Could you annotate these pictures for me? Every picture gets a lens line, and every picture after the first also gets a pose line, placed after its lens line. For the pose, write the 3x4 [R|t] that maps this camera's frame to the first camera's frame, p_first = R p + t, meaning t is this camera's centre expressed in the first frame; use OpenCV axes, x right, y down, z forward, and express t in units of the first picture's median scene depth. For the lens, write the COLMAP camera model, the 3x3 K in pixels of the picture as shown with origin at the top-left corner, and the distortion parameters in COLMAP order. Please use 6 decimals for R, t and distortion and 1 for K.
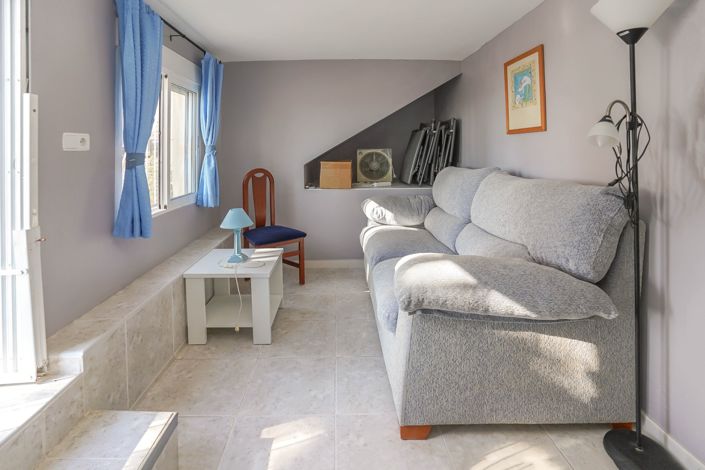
lens RADIAL K [[349.5, 0, 352.1], [0, 349.5, 221.8], [0, 0, 1]] dist [-0.044248, 0.000900]
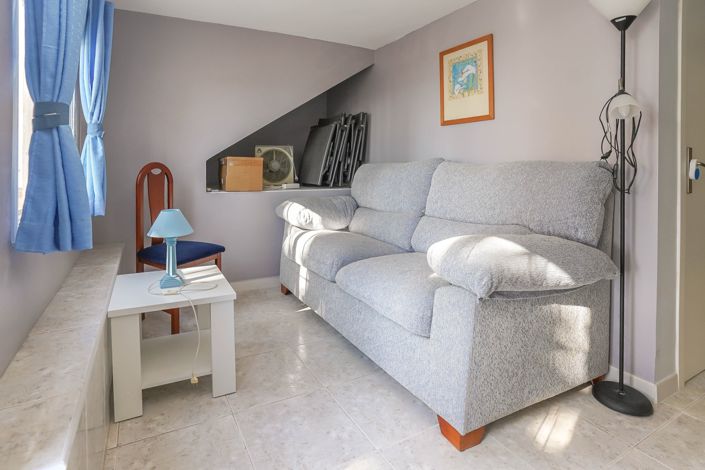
lens RADIAL K [[383.6, 0, 352.5], [0, 383.6, 235.0], [0, 0, 1]] dist [-0.046500, 0.000570]
pose [[0.901111, -0.078034, 0.426508, -0.300825], [0.087189, 0.996190, -0.001948, 0.042535], [-0.424731, 0.038942, 0.904481, 0.149734]]
